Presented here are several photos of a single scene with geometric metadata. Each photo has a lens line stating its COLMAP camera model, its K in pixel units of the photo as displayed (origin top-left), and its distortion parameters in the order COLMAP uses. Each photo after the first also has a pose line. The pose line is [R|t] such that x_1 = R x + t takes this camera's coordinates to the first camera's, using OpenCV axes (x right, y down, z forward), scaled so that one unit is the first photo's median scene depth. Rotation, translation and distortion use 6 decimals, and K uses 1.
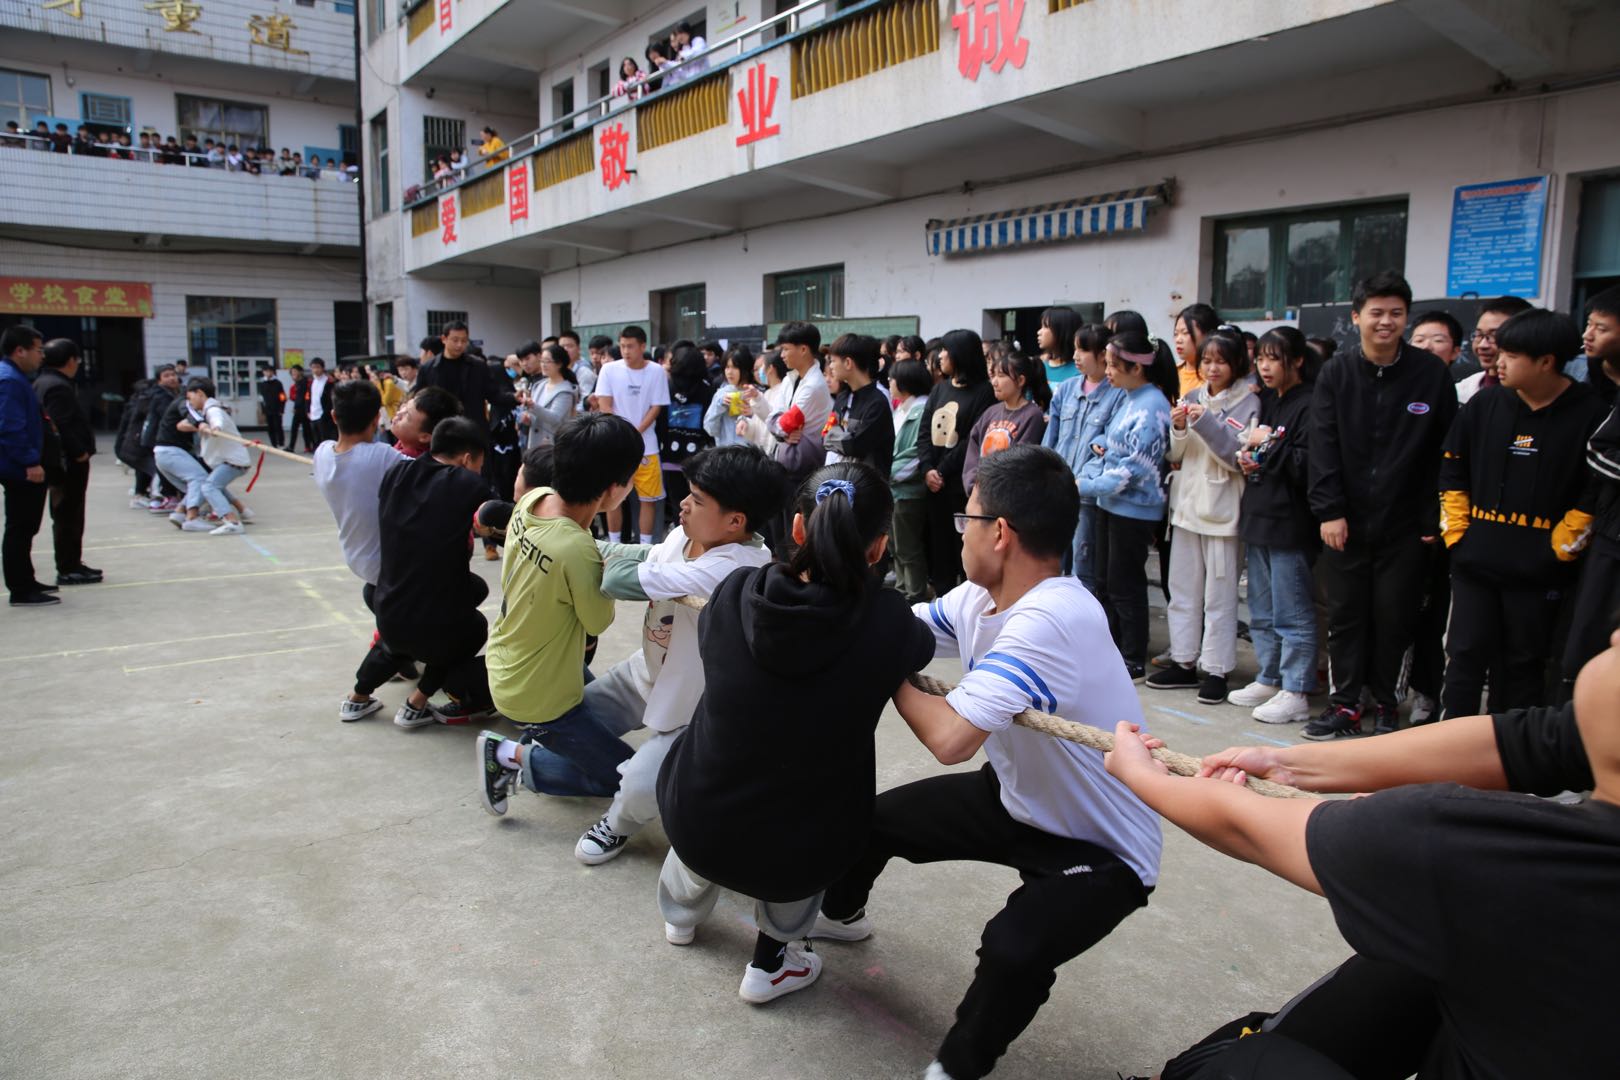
lens RADIAL K [[1108.3, 0, 810.0], [0, 1108.3, 540.0], [0, 0, 1]] dist [-0.114766, 0.088069]
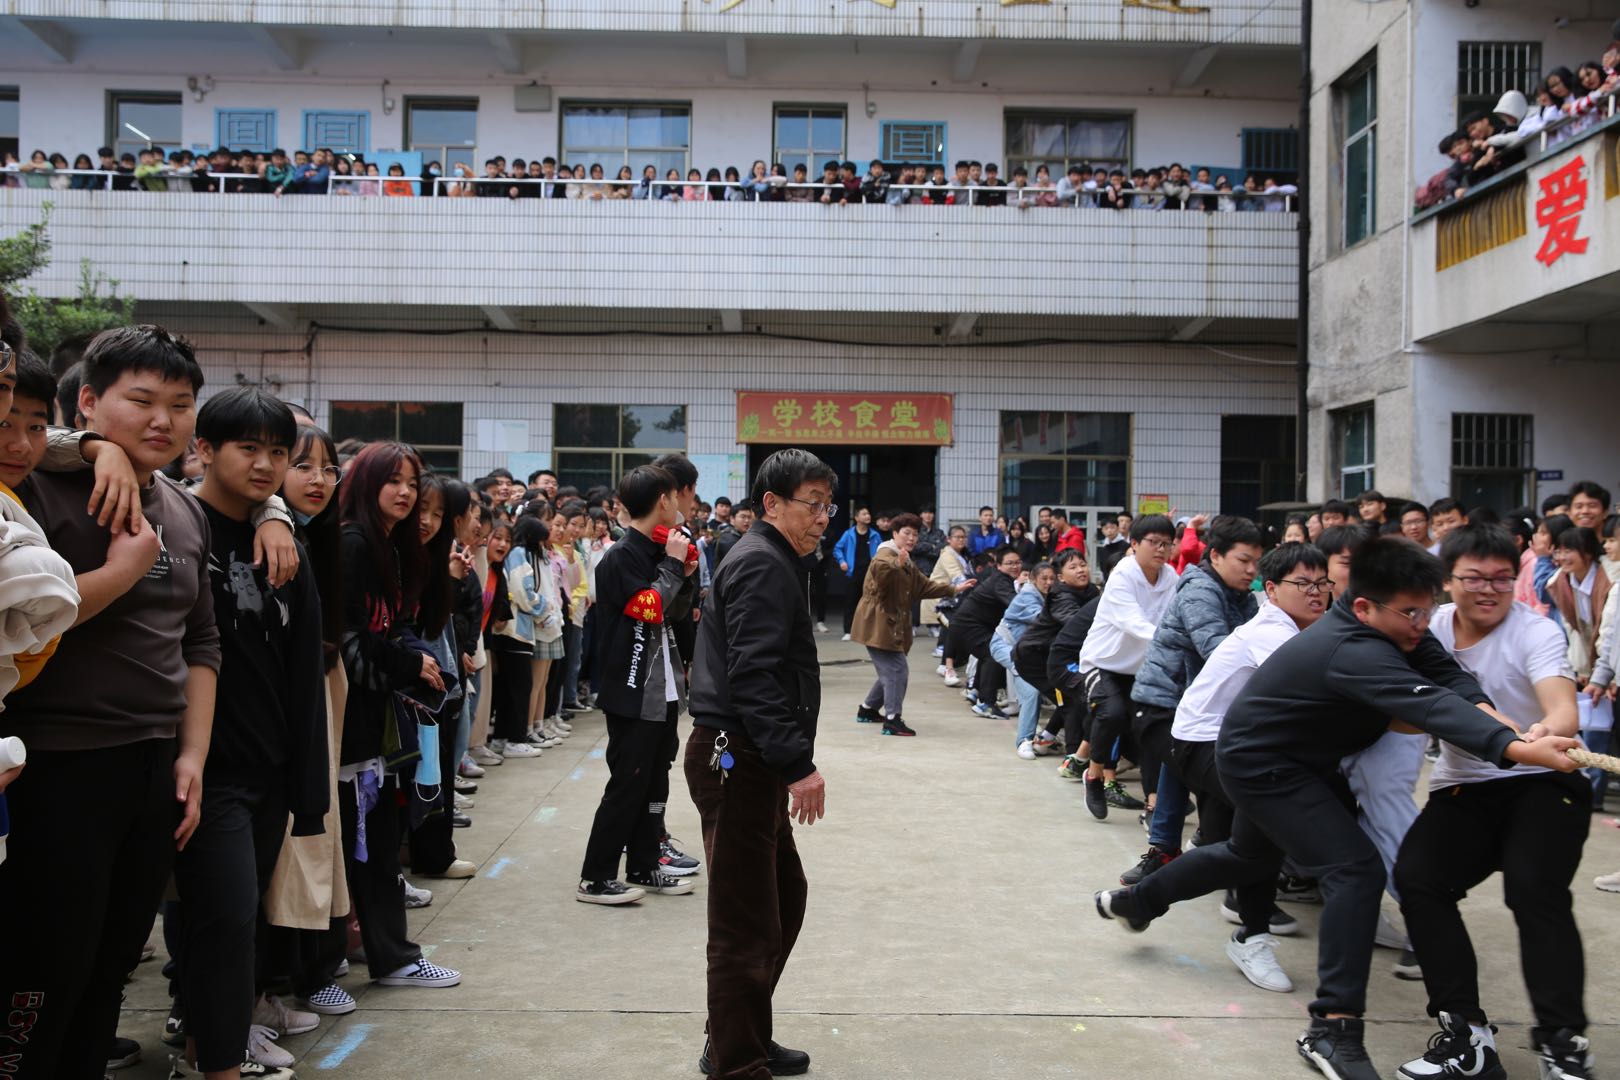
lens RADIAL K [[1537.3, 0, 808.9], [0, 1537.3, 532.9], [0, 0, 1]] dist [0.015875, 0.025049]
pose [[0.820002, -0.001269, -0.572359, -0.159300], [-0.086644, 0.988198, -0.126324, -0.032344], [0.565764, 0.153178, 0.810215, 0.216569]]
